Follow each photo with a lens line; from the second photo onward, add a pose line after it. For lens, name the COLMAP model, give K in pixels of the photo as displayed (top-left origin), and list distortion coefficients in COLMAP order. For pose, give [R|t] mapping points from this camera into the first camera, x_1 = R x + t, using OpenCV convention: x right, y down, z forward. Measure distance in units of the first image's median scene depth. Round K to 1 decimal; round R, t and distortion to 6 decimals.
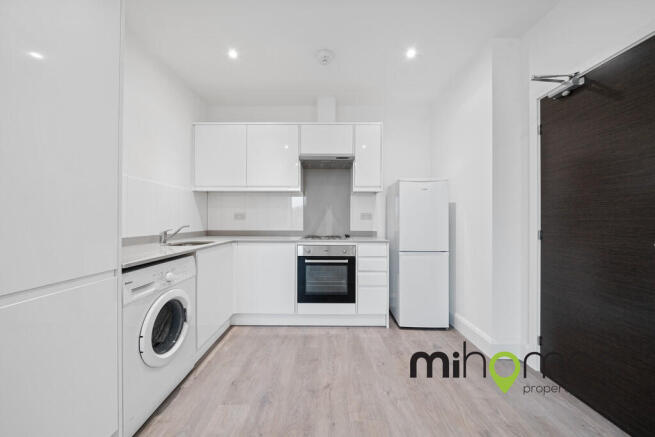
lens RADIAL K [[222.4, 0, 326.0], [0, 222.4, 221.3], [0, 0, 1]] dist [-0.000991, 0.000007]
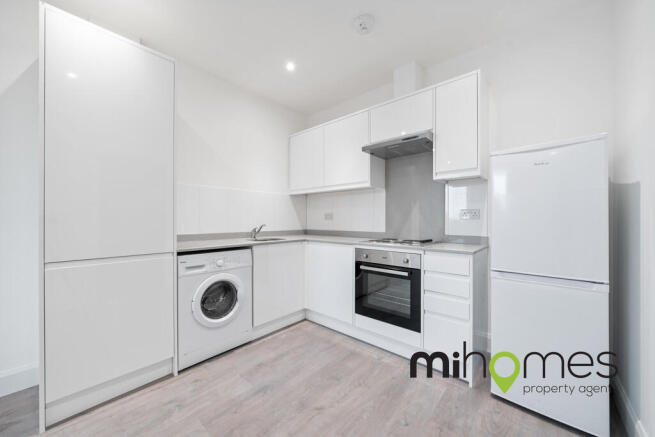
lens RADIAL K [[245.0, 0, 326.5], [0, 245.0, 221.2], [0, 0, 1]] dist [0.000941, 0.000050]
pose [[0.752460, 0.001339, -0.658637, 0.438266], [-0.001660, 0.999999, 0.000137, -0.000314], [0.658636, 0.000990, 0.752461, 0.189094]]
